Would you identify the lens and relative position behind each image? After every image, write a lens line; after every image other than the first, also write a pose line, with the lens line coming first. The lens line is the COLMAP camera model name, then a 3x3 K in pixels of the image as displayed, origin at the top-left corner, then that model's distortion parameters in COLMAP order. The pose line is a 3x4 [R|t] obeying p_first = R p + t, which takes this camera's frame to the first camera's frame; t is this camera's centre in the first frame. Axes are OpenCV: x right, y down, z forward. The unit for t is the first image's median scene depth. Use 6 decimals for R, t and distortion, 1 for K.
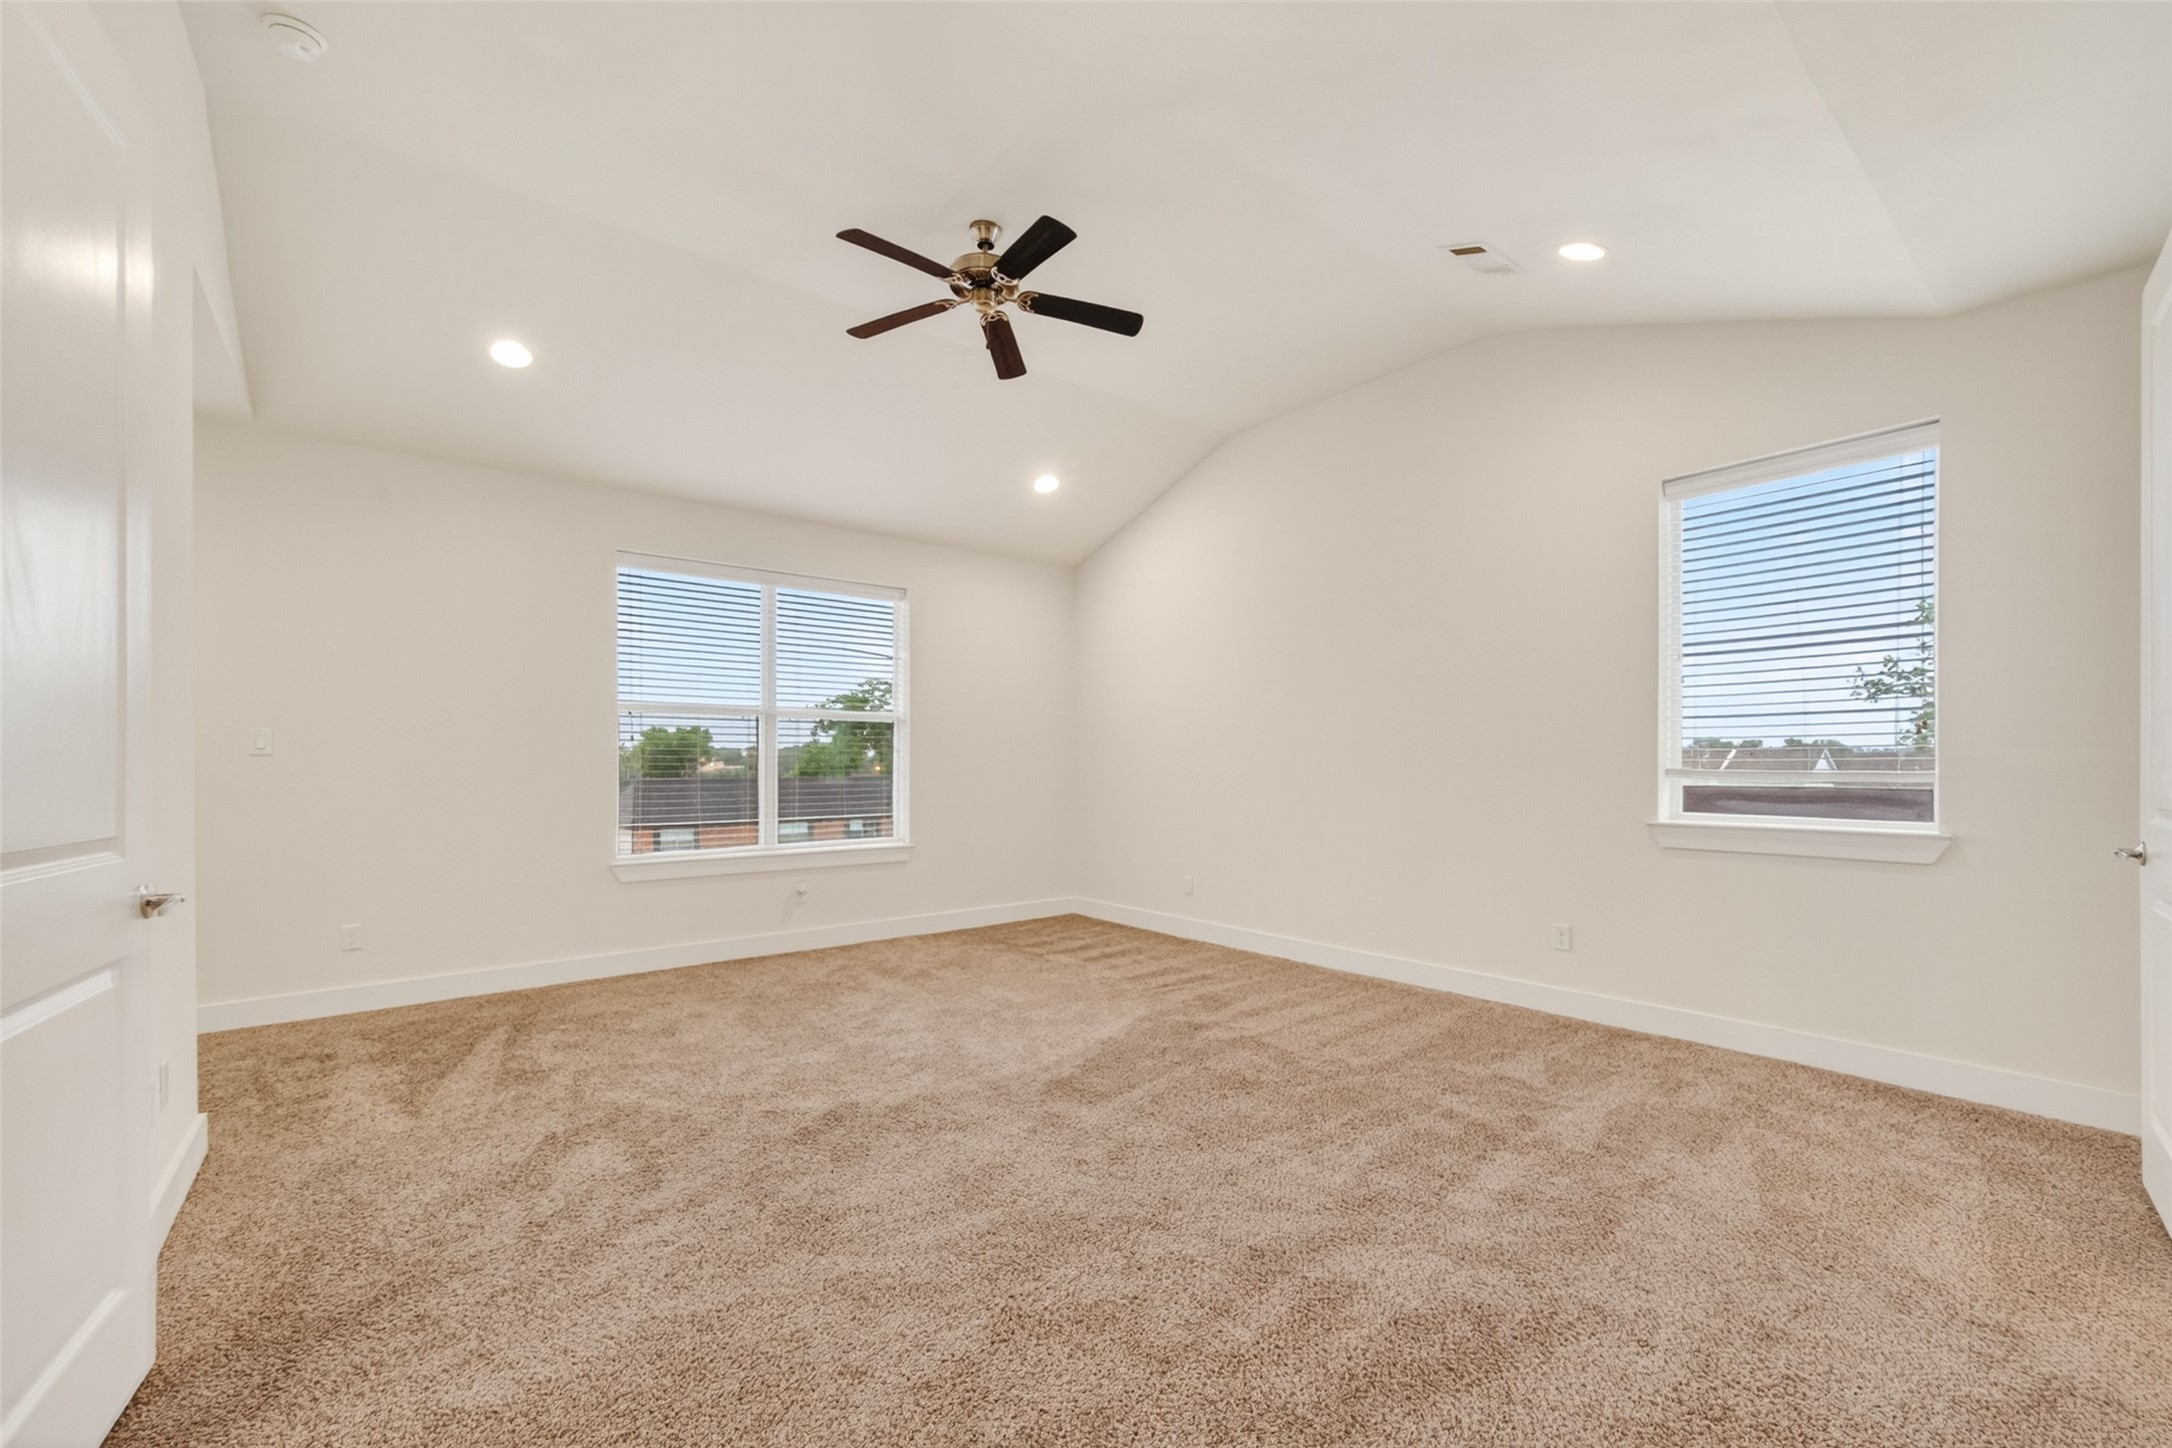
lens RADIAL K [[887.0, 0, 1091.7], [0, 887.0, 765.4], [0, 0, 1]] dist [0.008967, 0.000808]
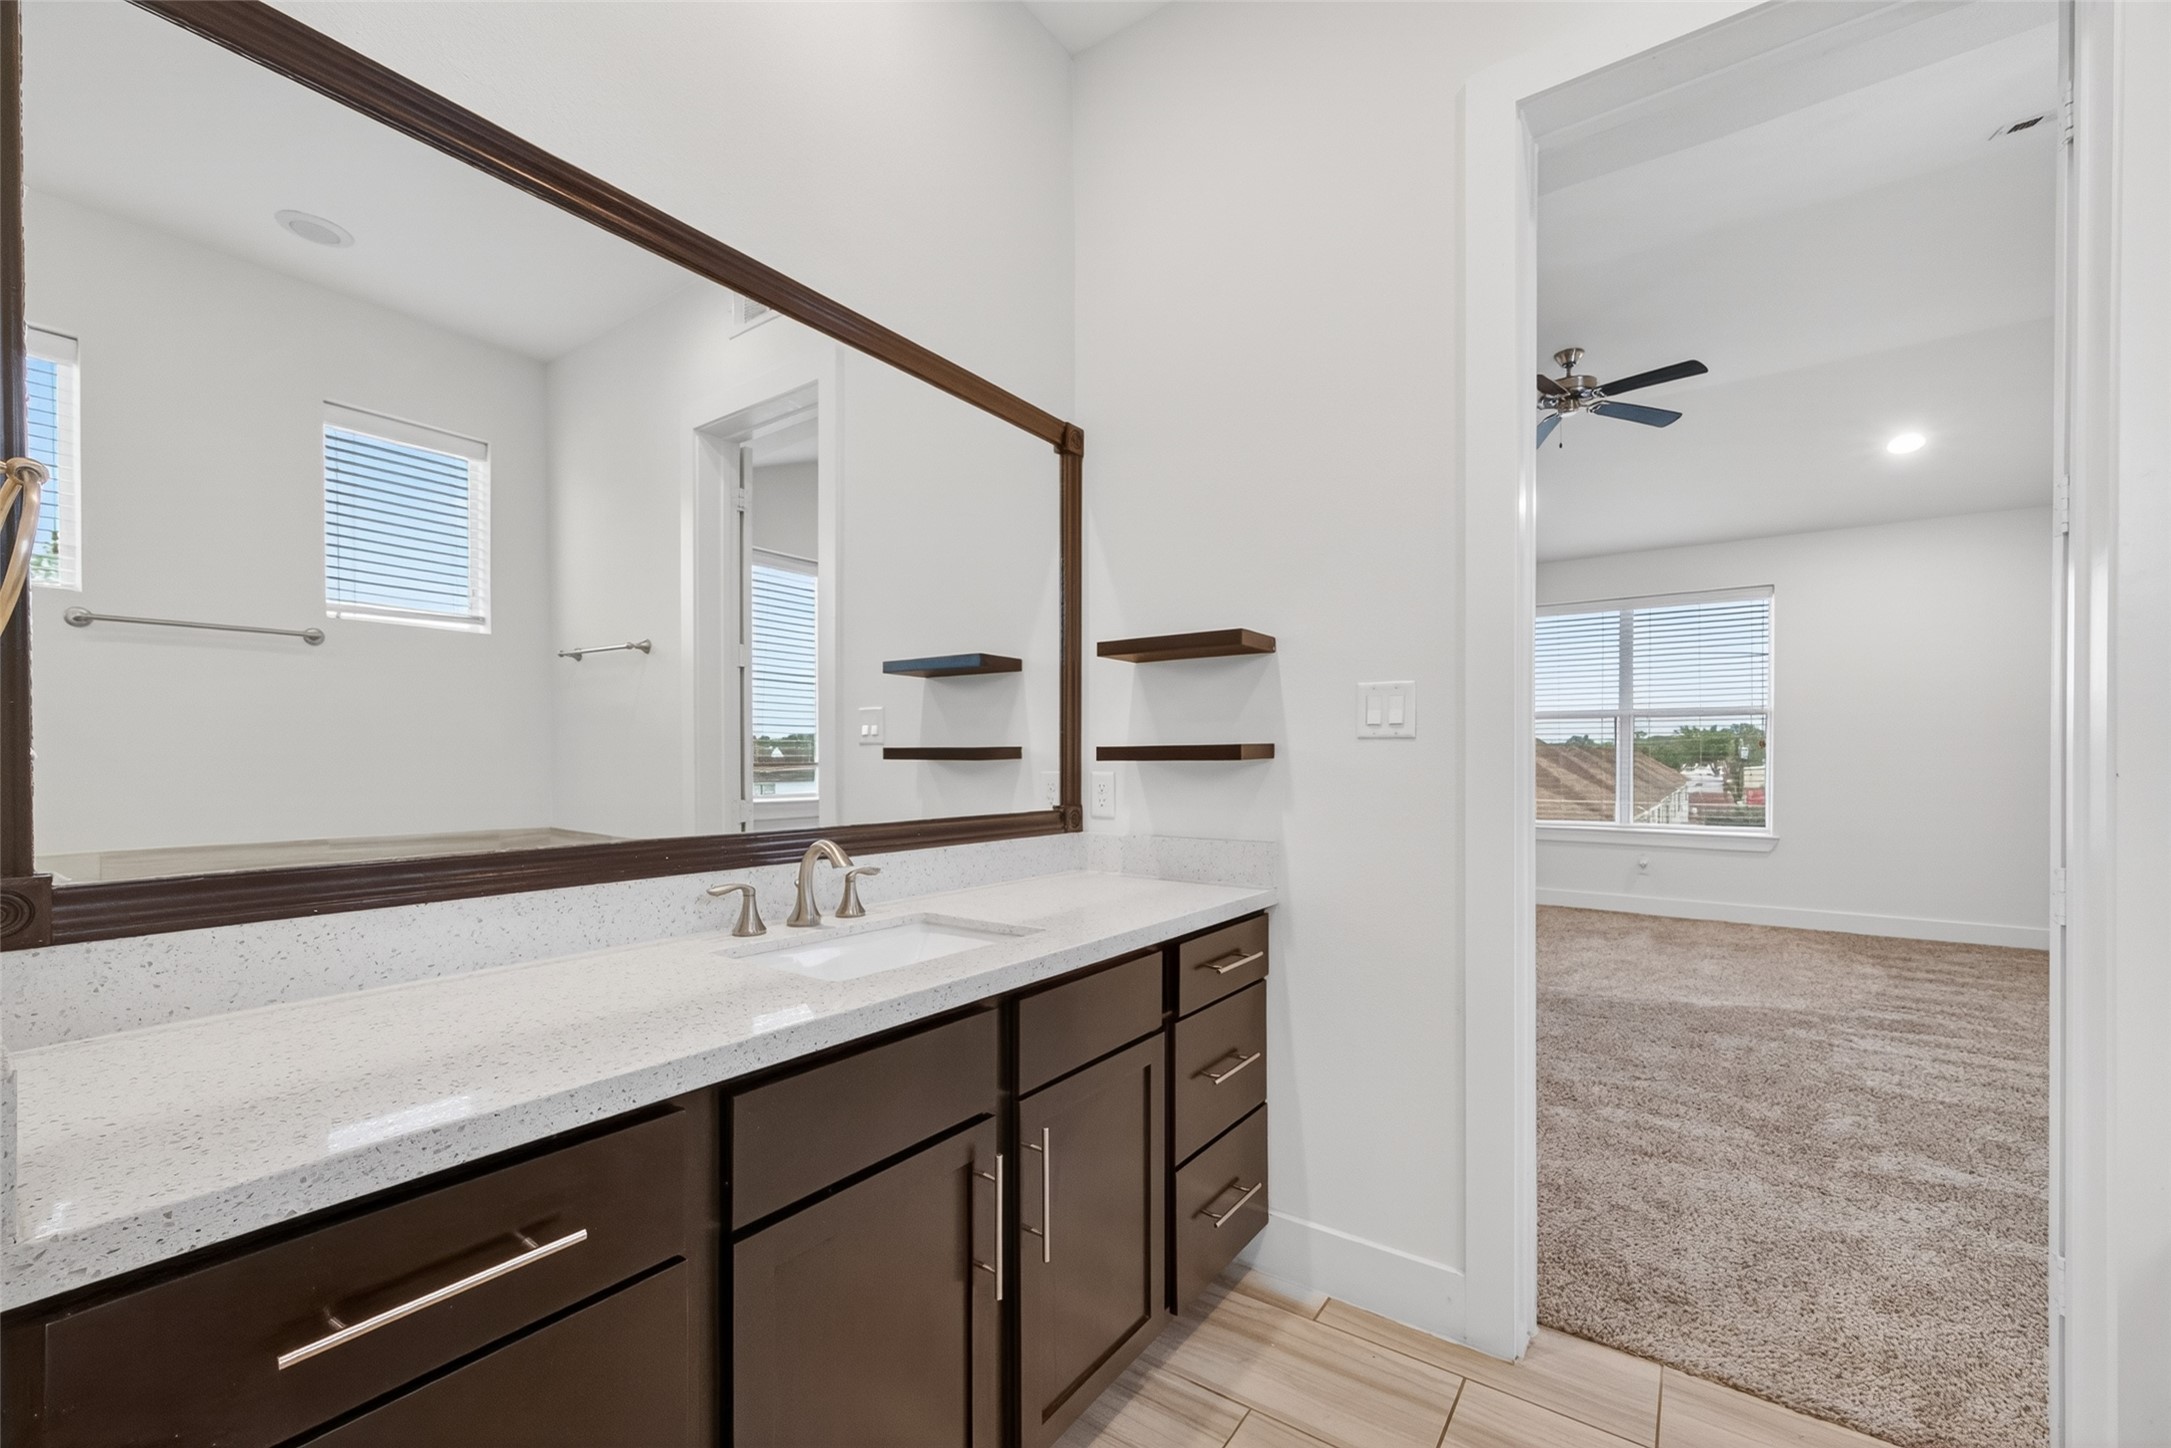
lens RADIAL K [[871.0, 0, 1096.2], [0, 871.0, 764.5], [0, 0, 1]] dist [0.000561, 0.000082]
pose [[0.258955, 0.013477, -0.965795, 0.817432], [0.001150, 0.999898, 0.014261, -0.011406], [0.965889, -0.004804, 0.258913, -0.009341]]
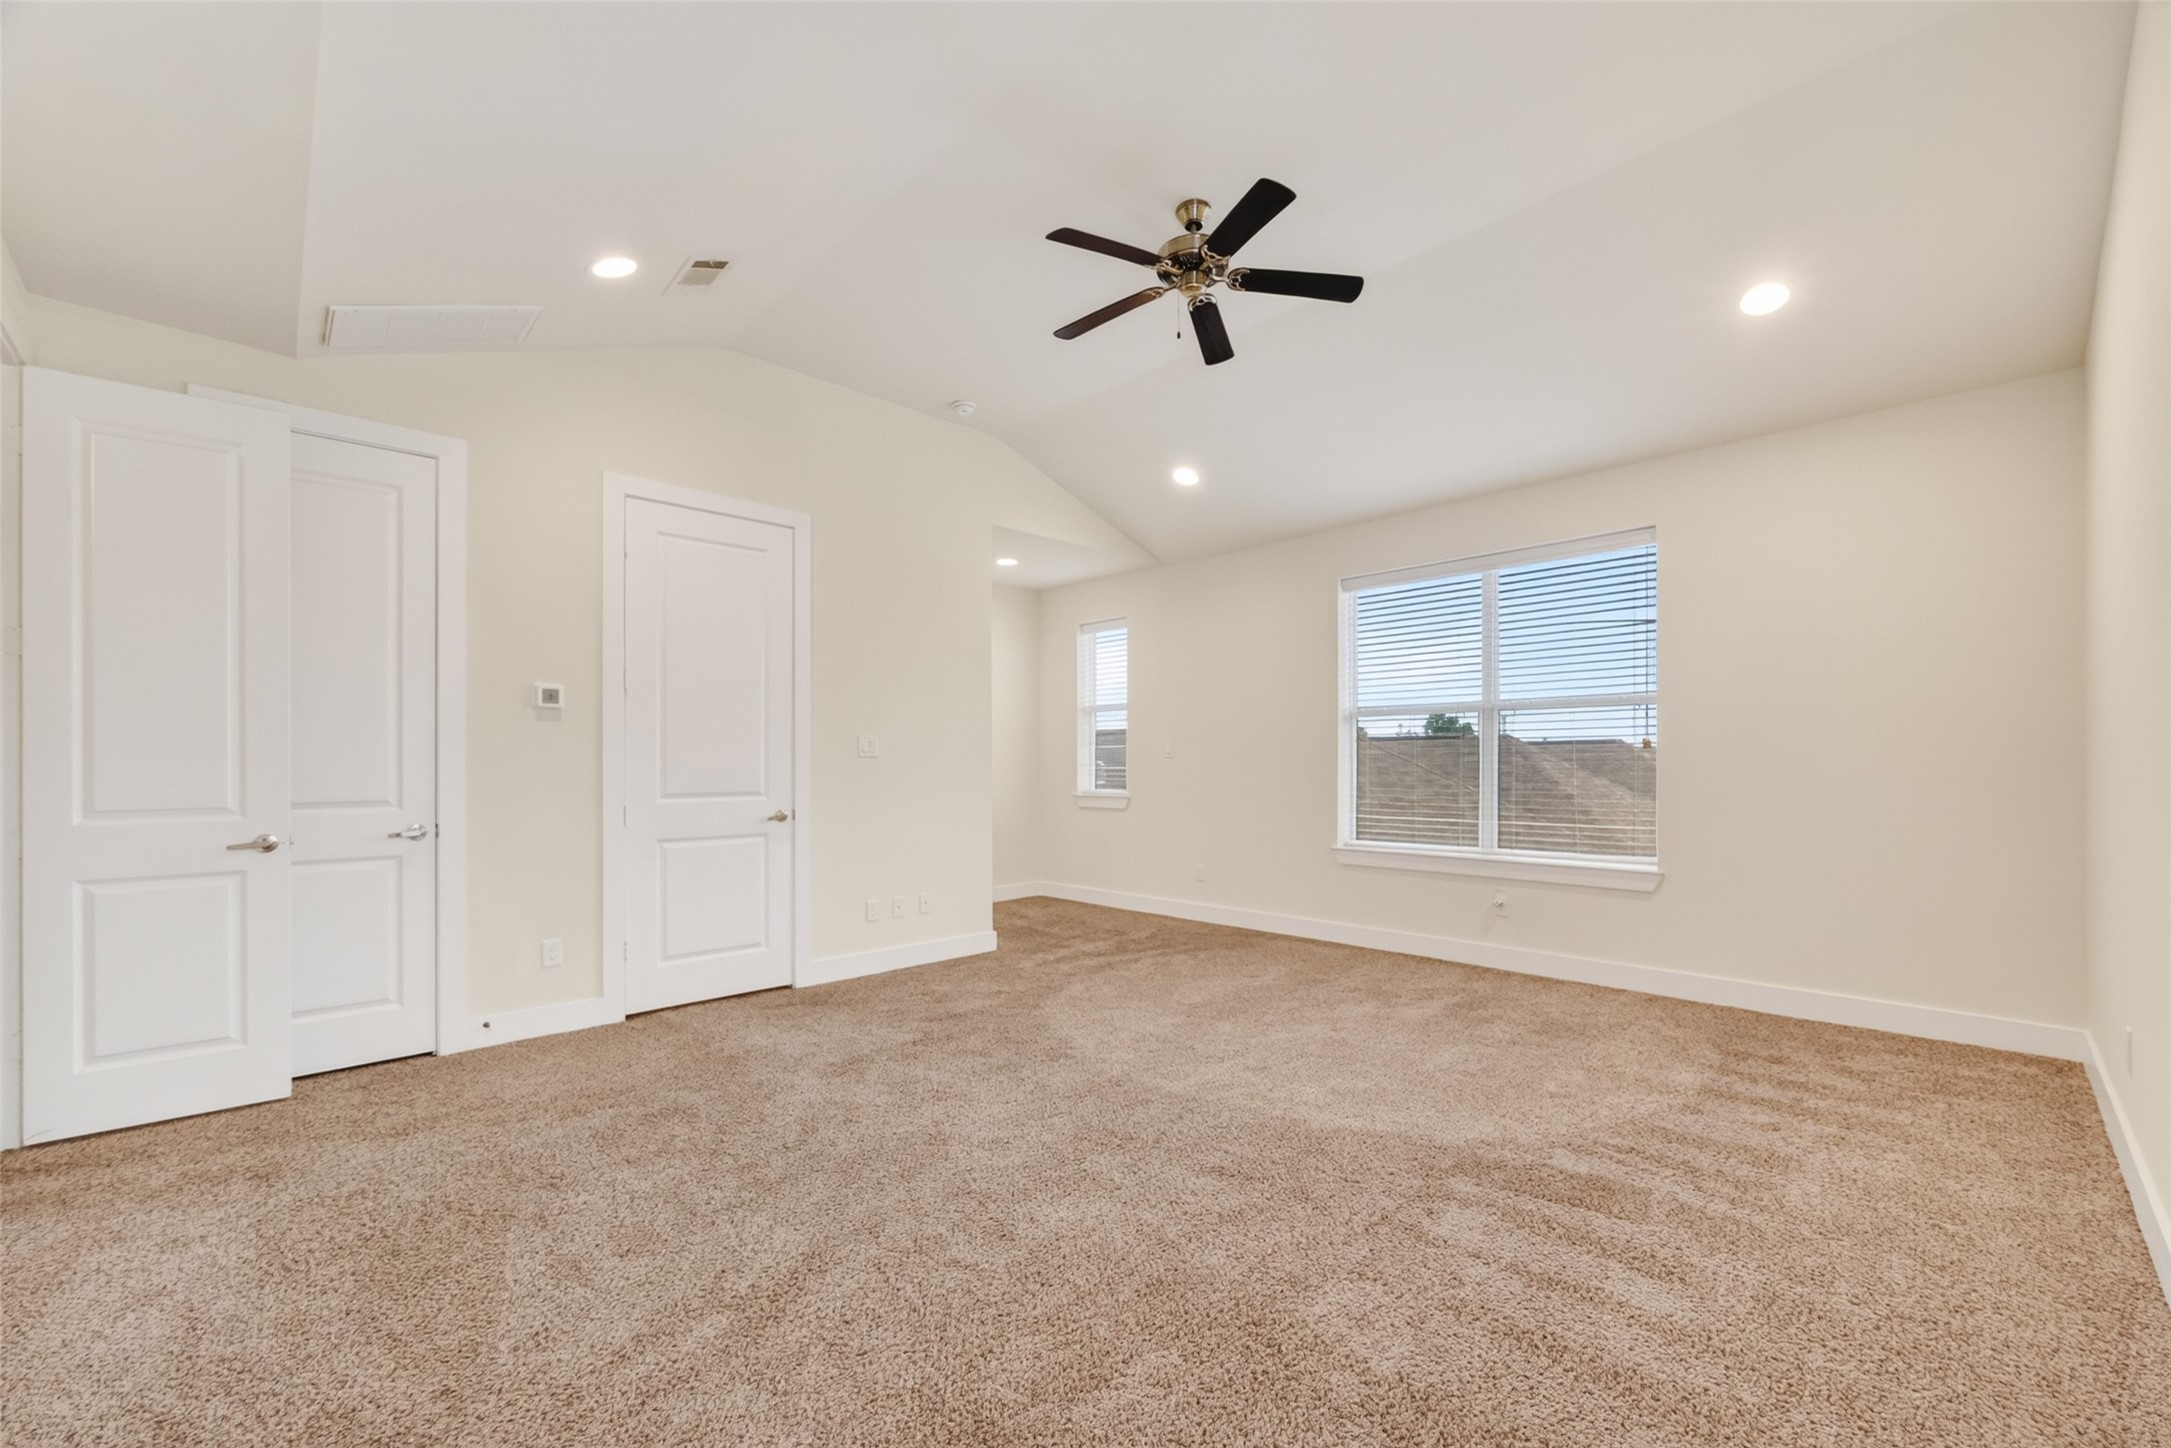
lens RADIAL K [[873.7, 0, 1119.5], [0, 873.7, 762.2], [0, 0, 1]] dist [0.017648, -0.000030]
pose [[0.103591, -0.002509, -0.994617, 0.698852], [0.004569, 0.999987, -0.002047, -0.001631], [0.994610, -0.004332, 0.103601, 0.704765]]
